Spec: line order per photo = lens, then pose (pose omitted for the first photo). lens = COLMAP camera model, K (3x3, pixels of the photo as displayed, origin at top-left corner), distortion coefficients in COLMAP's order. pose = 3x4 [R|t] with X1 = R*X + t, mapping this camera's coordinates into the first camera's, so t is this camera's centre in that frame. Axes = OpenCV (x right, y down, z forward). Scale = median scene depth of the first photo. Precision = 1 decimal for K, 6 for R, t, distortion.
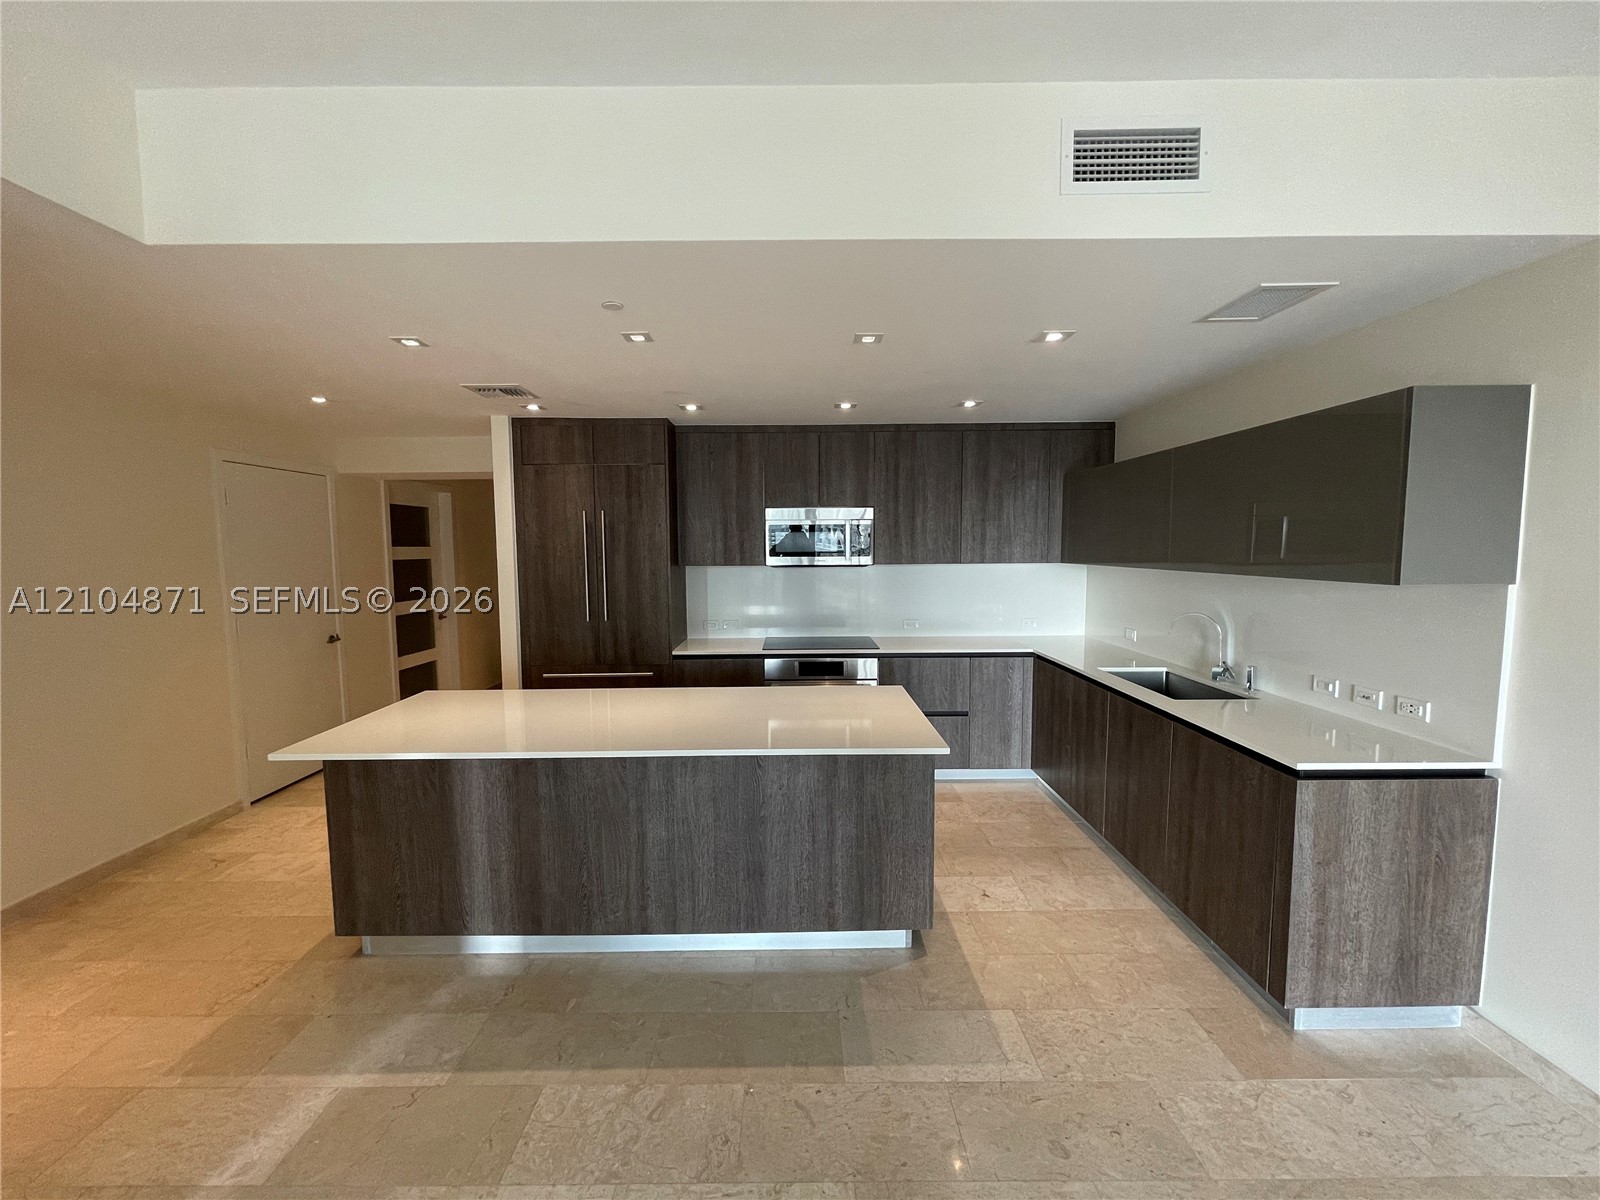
lens RADIAL K [[646.4, 0, 799.1], [0, 646.4, 593.0], [0, 0, 1]] dist [-0.003077, 0.001565]
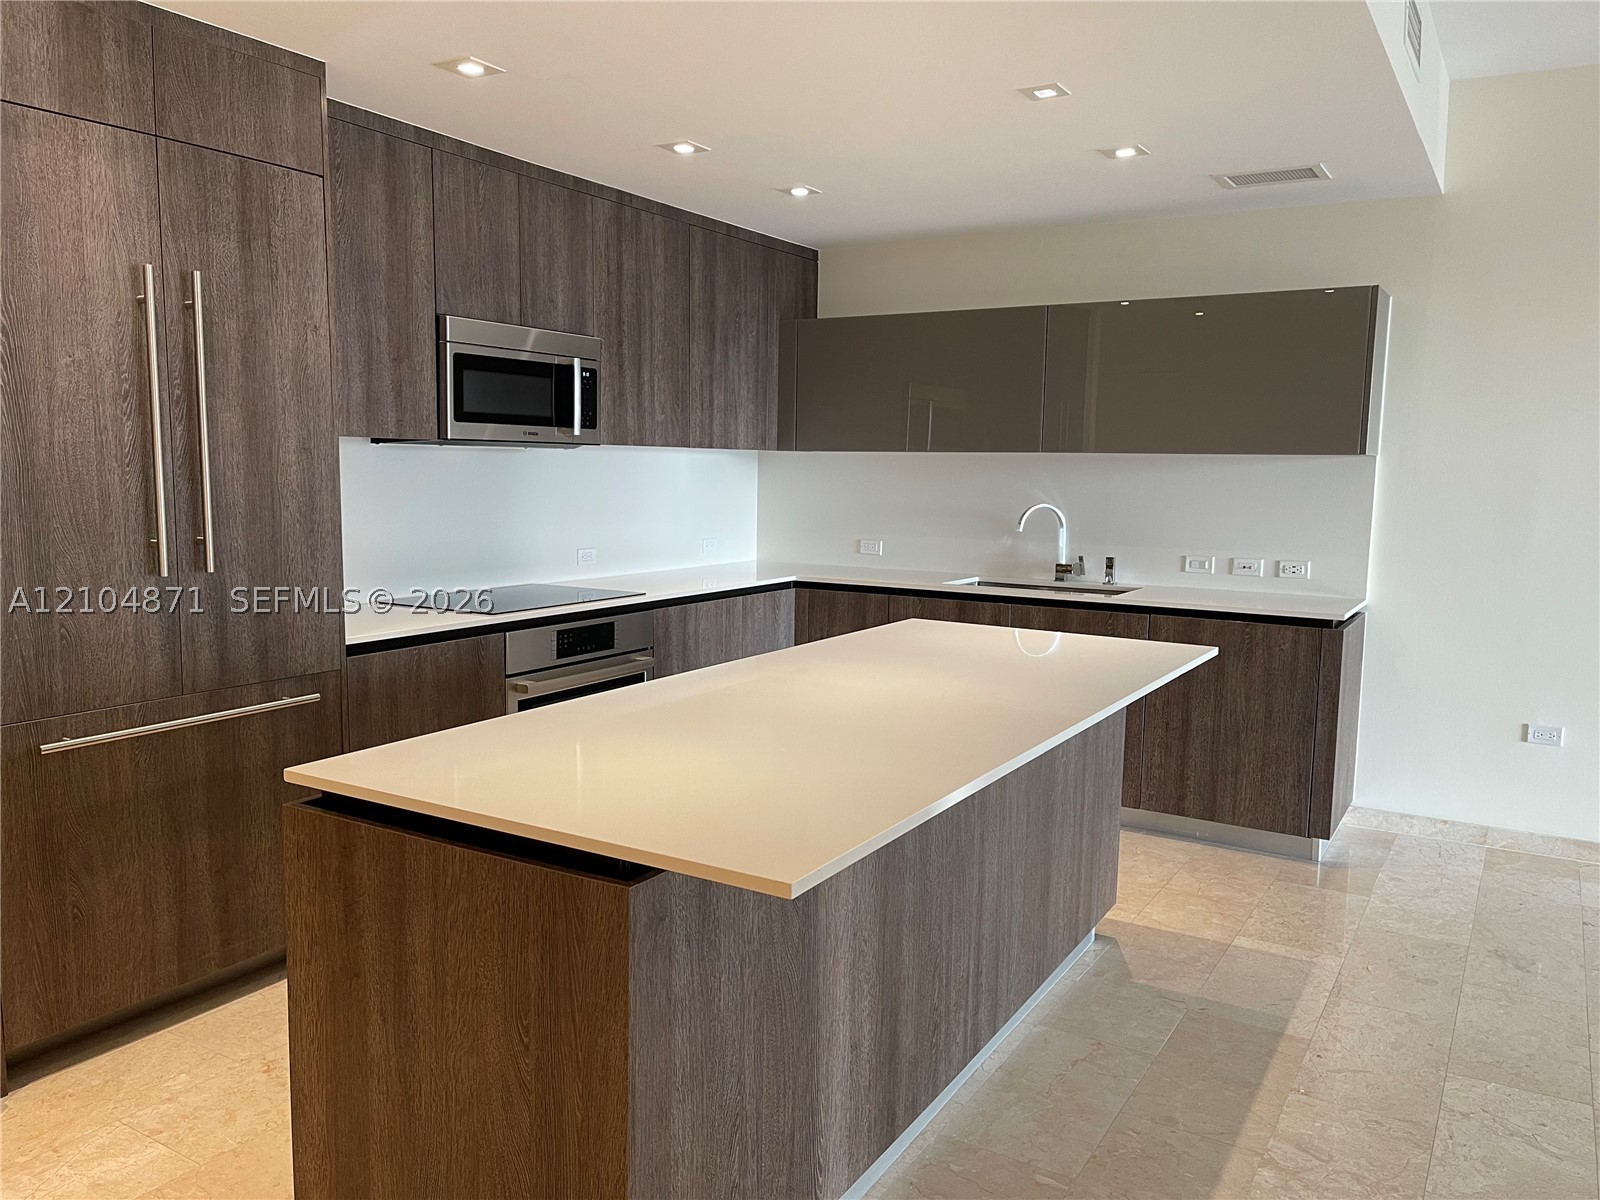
lens RADIAL K [[1208.1, 0, 800.9], [0, 1208.1, 608.1], [0, 0, 1]] dist [0.027283, -0.006529]
pose [[0.524004, -0.086031, 0.847360, -0.707970], [0.045948, 0.996292, 0.072738, 0.028445], [-0.850476, 0.000820, 0.526014, 0.335053]]
